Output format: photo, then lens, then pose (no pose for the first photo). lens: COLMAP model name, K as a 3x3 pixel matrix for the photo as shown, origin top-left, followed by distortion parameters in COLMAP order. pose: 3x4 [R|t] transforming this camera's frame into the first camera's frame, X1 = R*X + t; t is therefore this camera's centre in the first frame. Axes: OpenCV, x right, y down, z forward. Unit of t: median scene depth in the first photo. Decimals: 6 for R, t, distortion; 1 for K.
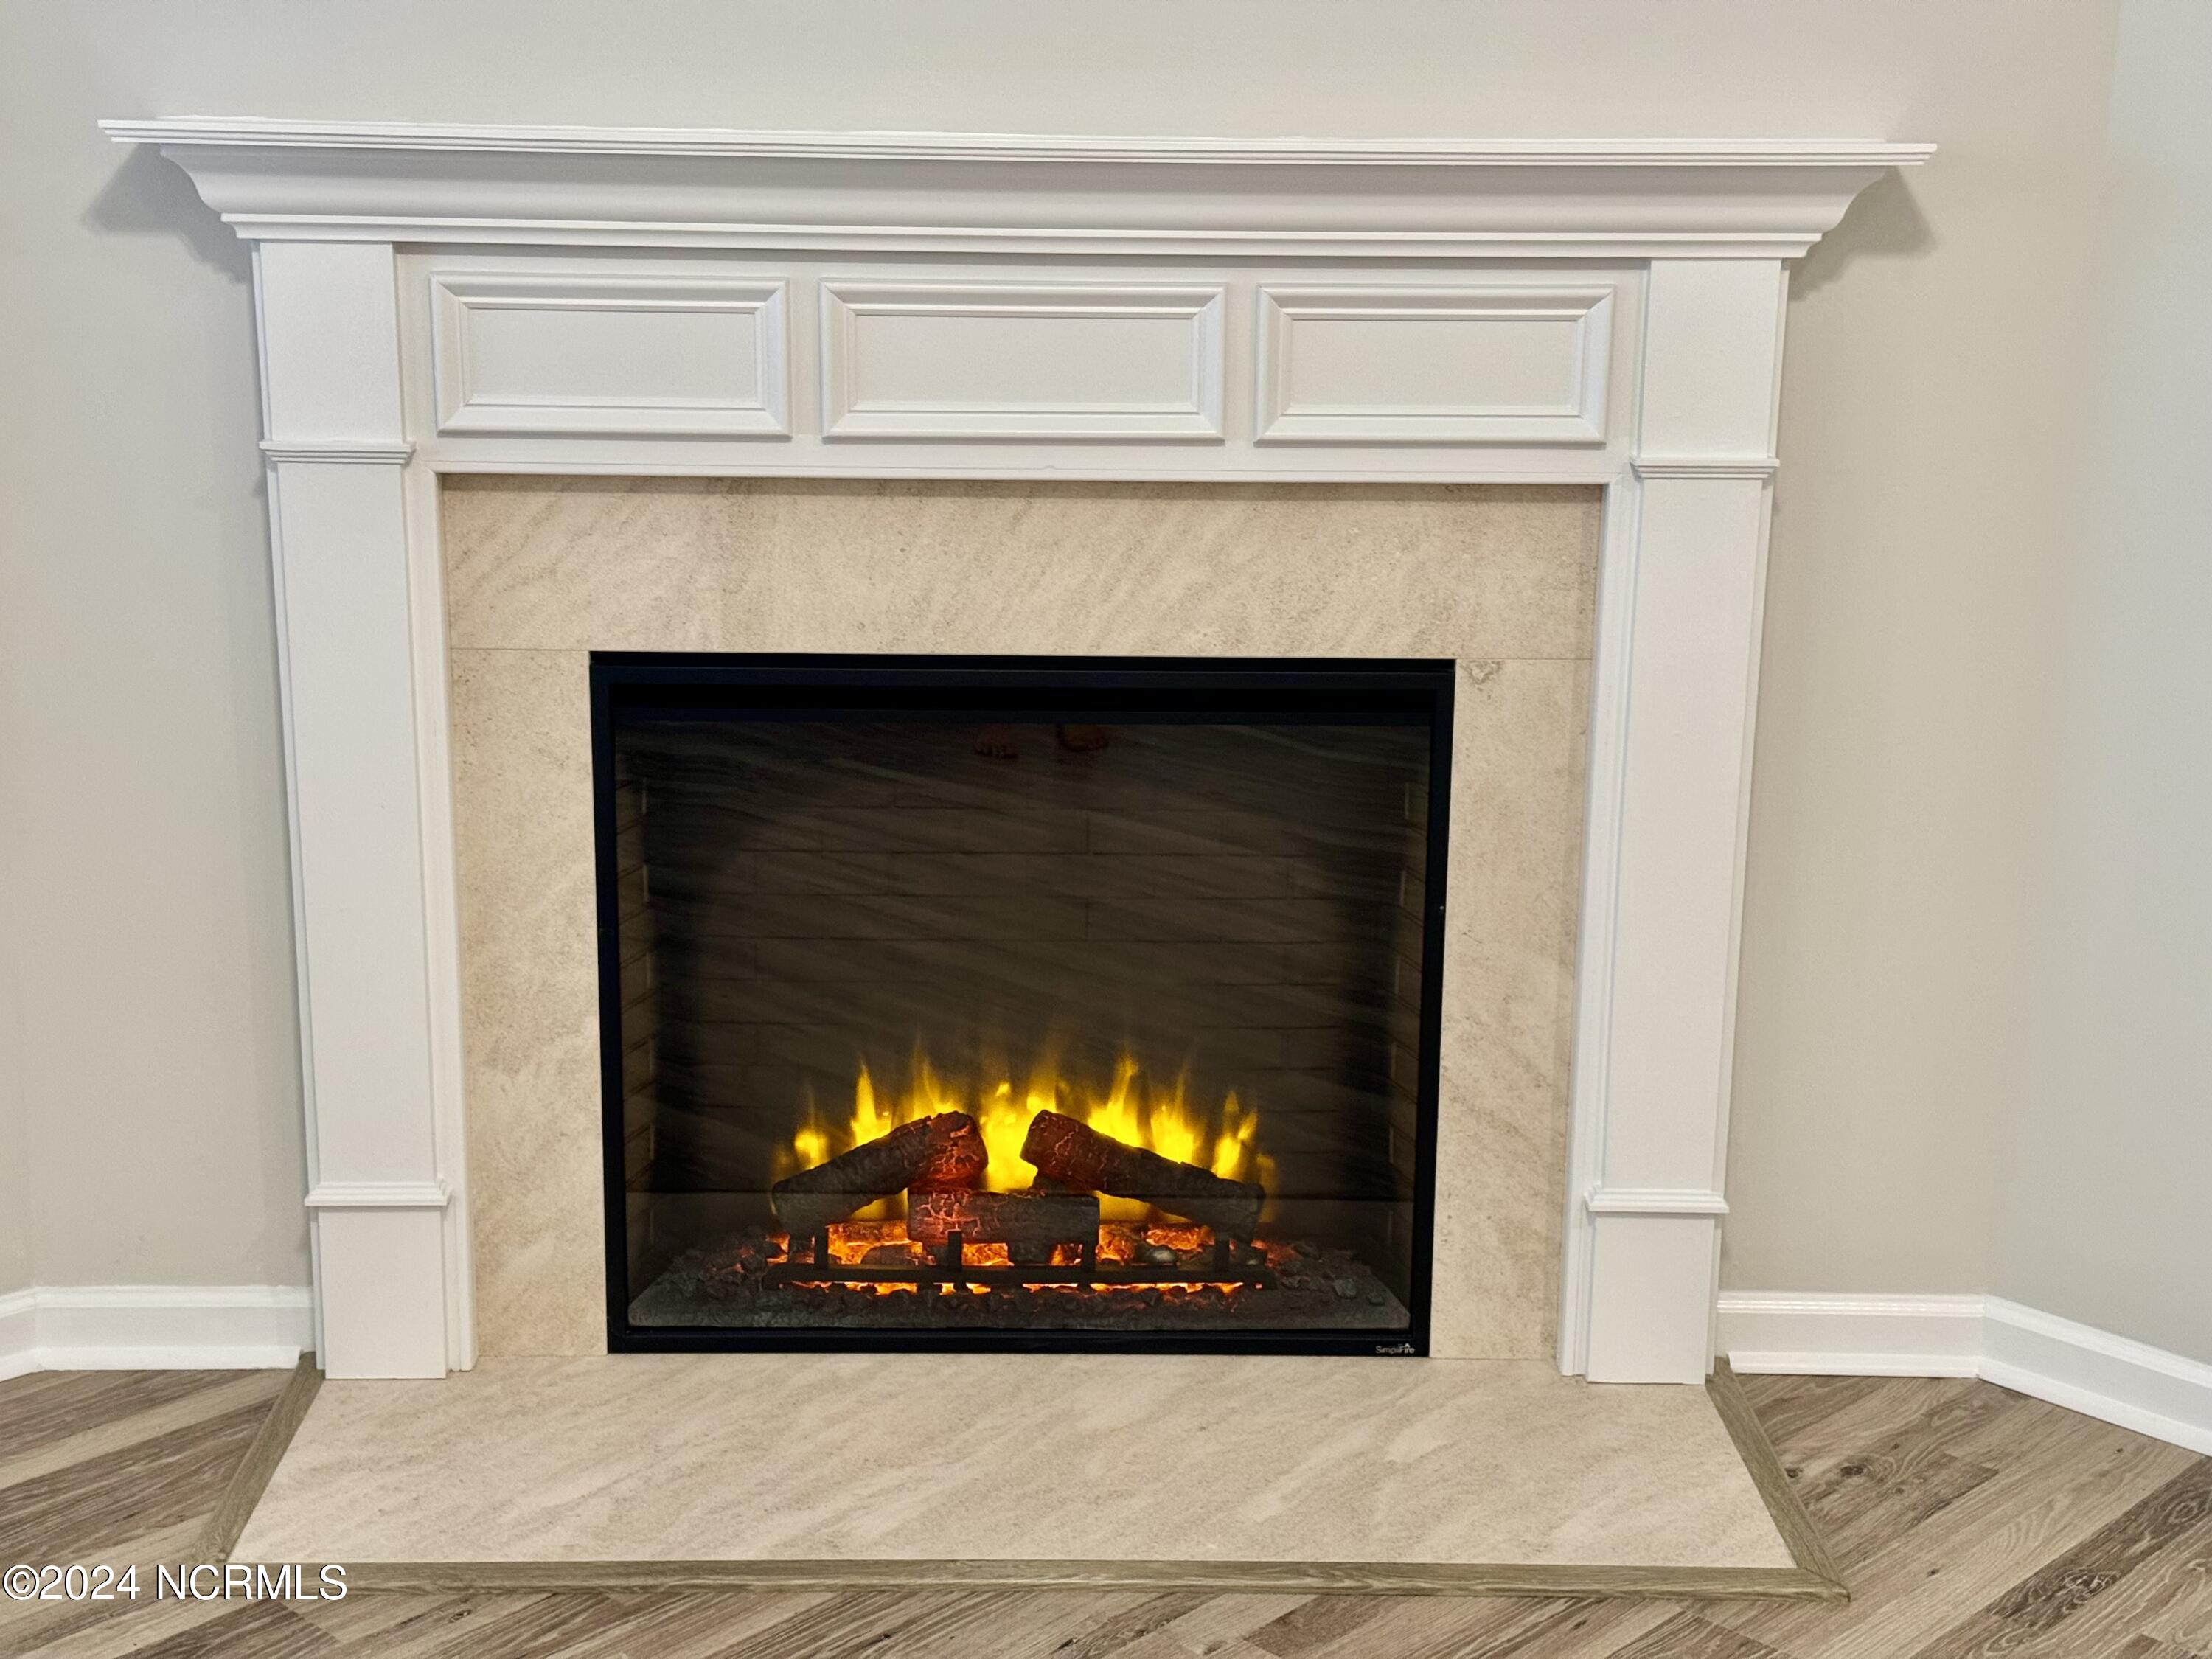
lens RADIAL K [[3046.3, 0, 1087.2], [0, 3046.3, 822.2], [0, 0, 1]] dist [0.100212, 0.000000]
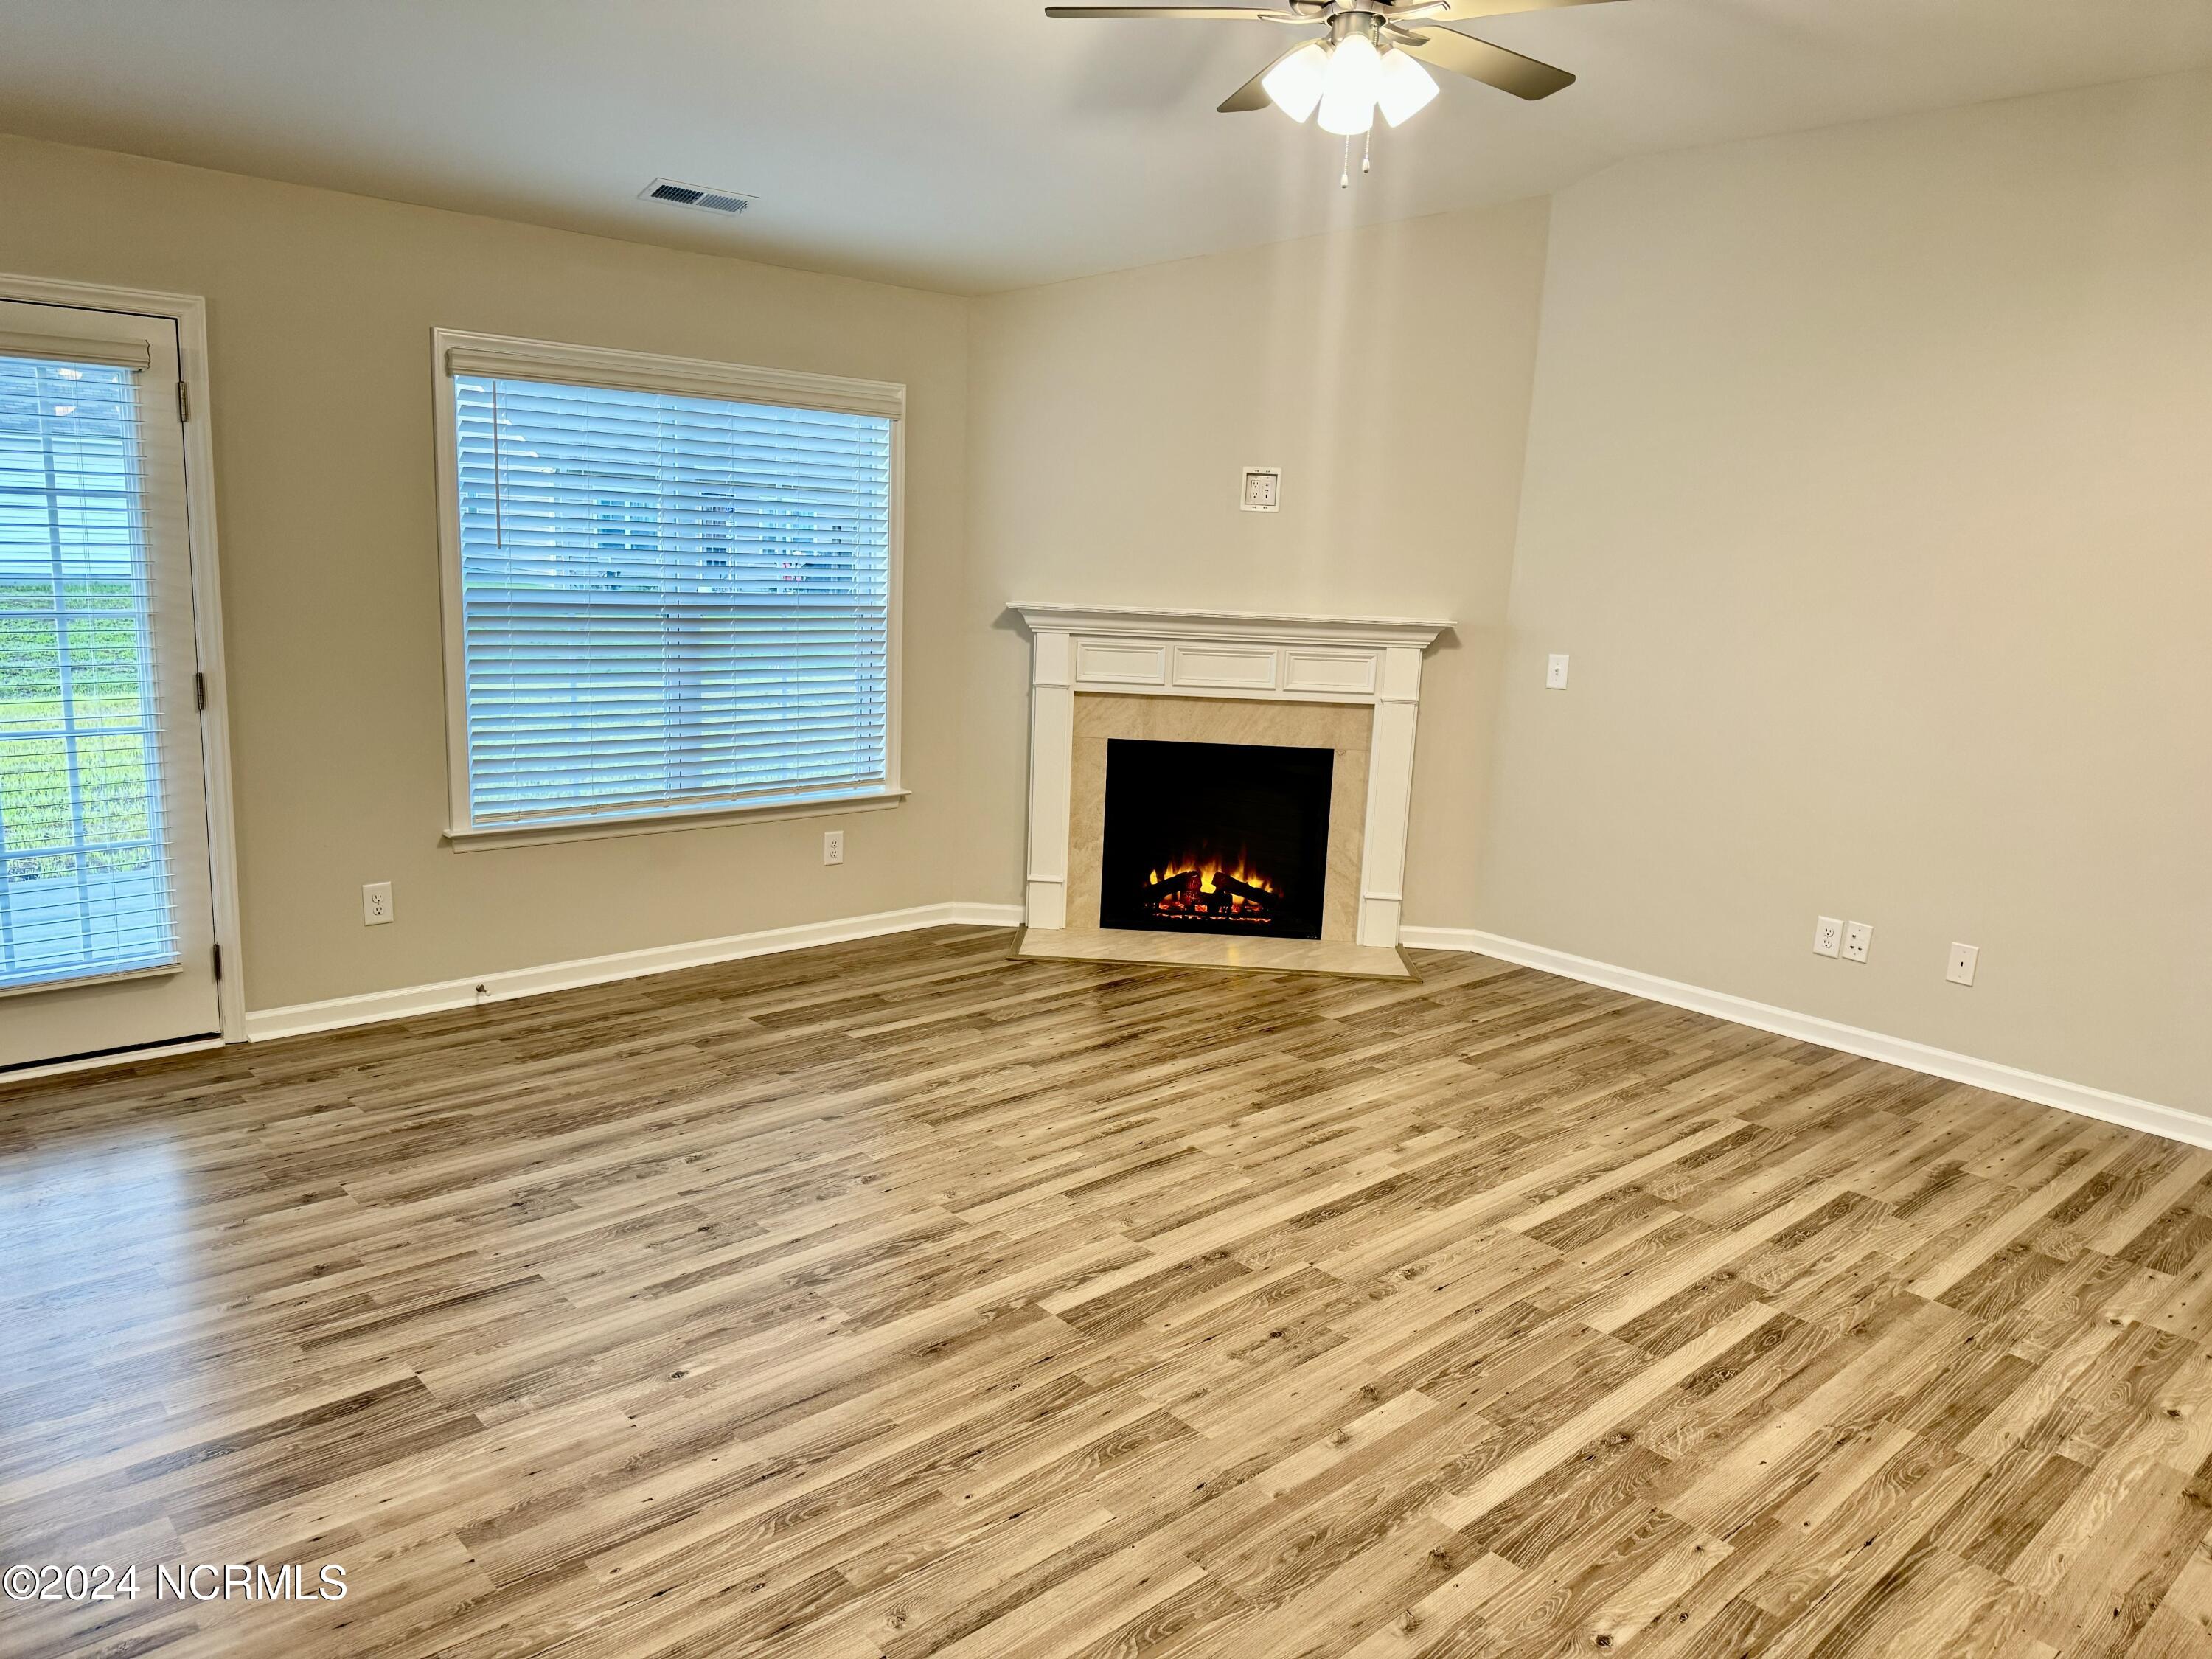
lens RADIAL K [[1571.9, 0, 1066.2], [0, 1571.9, 839.9], [0, 0, 1]] dist [0.032272, -0.052703]
pose [[0.996933, 0.040439, -0.067003, -0.075995], [-0.044360, 0.997324, -0.058107, 0.187430], [0.064474, 0.060901, 0.996059, -0.965884]]
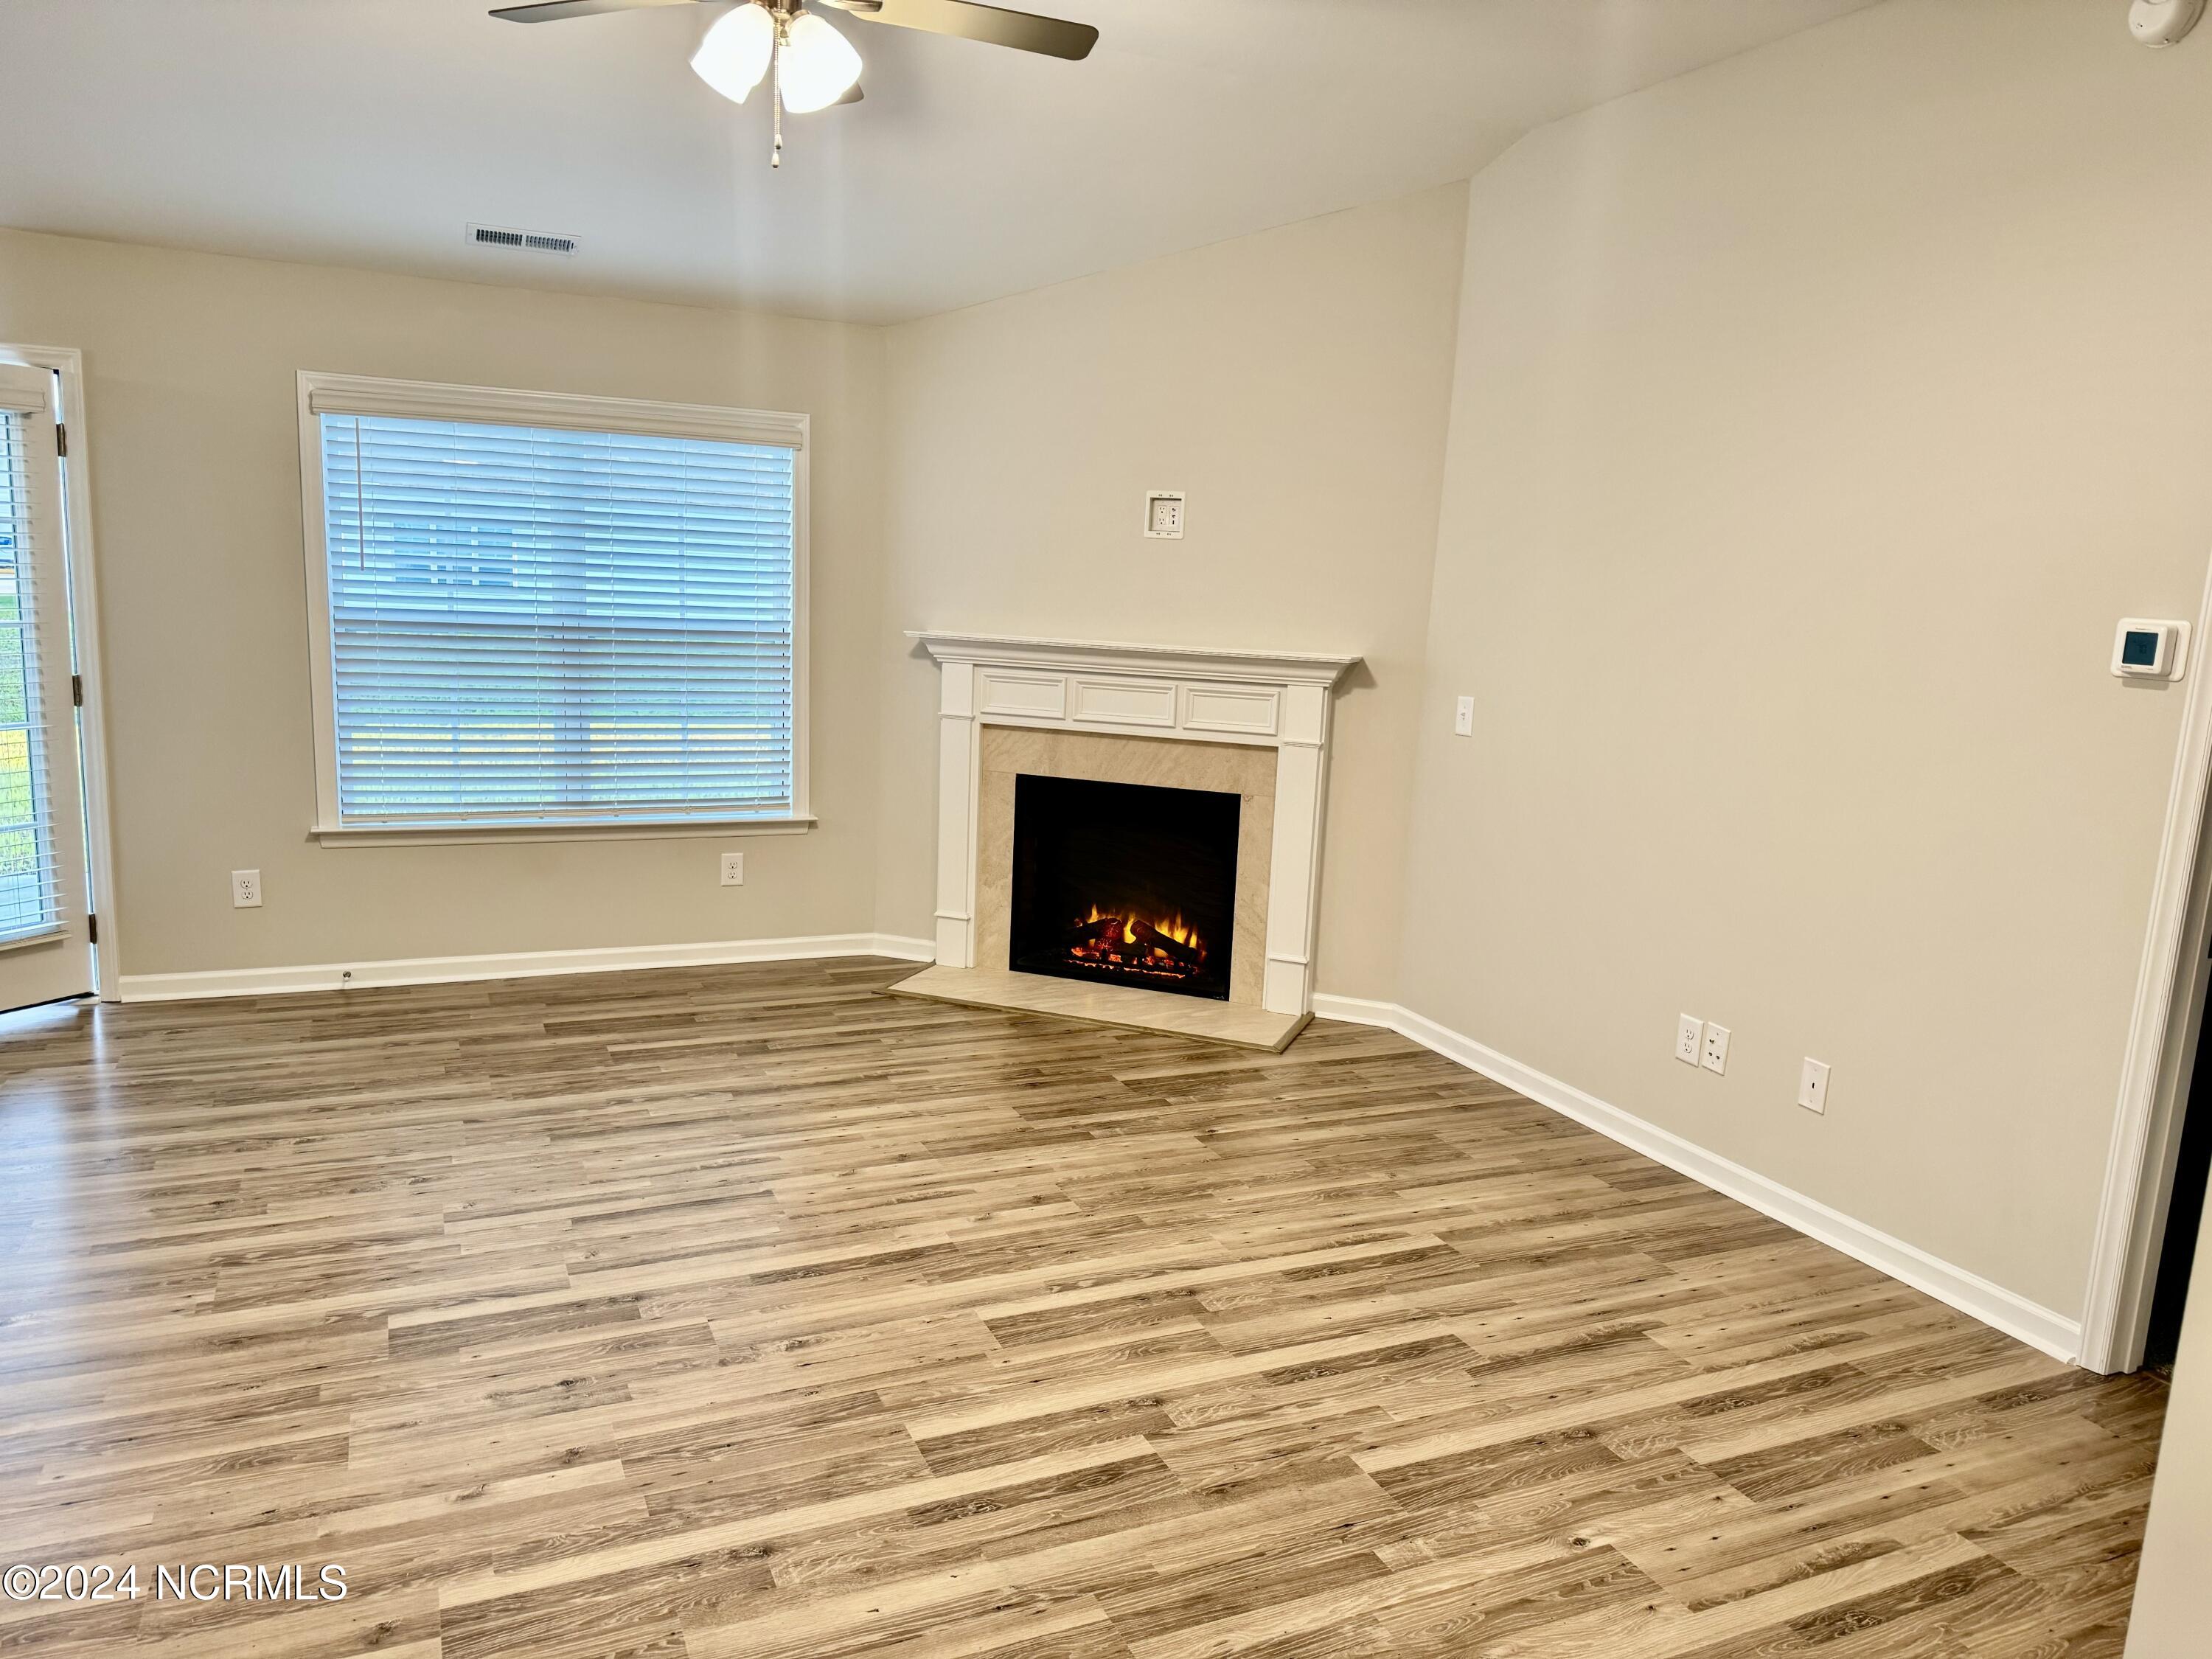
lens RADIAL K [[1571.9, 0, 1111.3], [0, 1571.9, 840.8], [0, 0, 1]] dist [0.032272, -0.052703]
pose [[0.926184, 0.088591, -0.366517, 0.646317], [-0.121666, 0.990232, -0.068100, 0.140136], [0.356904, 0.107665, 0.927916, -0.722418]]
